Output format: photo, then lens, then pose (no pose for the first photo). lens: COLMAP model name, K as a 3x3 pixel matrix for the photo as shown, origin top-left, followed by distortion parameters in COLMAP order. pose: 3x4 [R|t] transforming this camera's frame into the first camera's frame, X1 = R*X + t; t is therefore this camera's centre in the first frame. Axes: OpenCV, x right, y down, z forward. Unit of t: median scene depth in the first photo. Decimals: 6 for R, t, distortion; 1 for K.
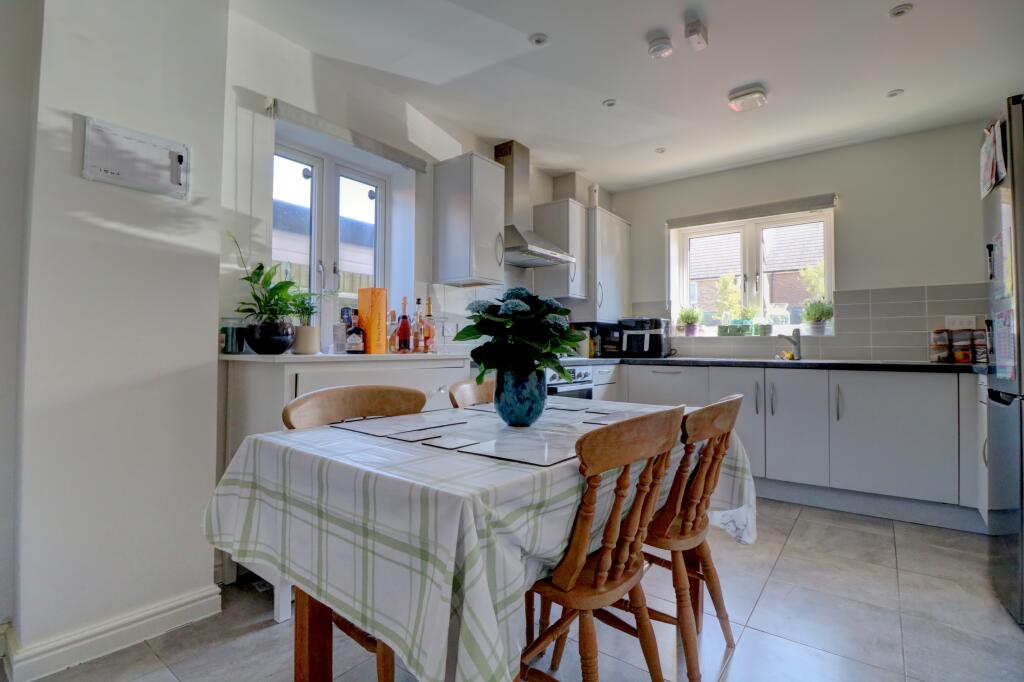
lens RADIAL K [[479.4, 0, 512.0], [0, 479.4, 341.0], [0, 0, 1]] dist [-0.000752, -0.011081]
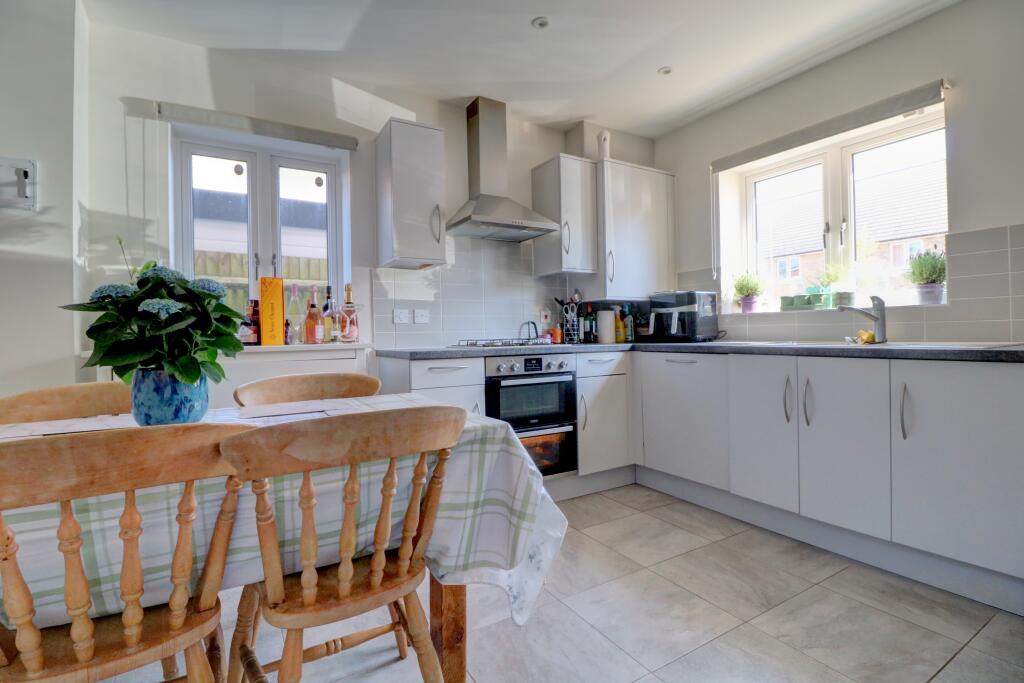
lens RADIAL K [[479.4, 0, 512.0], [0, 479.4, 341.5], [0, 0, 1]] dist [-0.000752, -0.011081]
pose [[0.927584, -0.014945, -0.373315, 0.370931], [0.028454, 0.999123, 0.030702, 0.001960], [0.372529, -0.039101, 0.927196, 0.193147]]
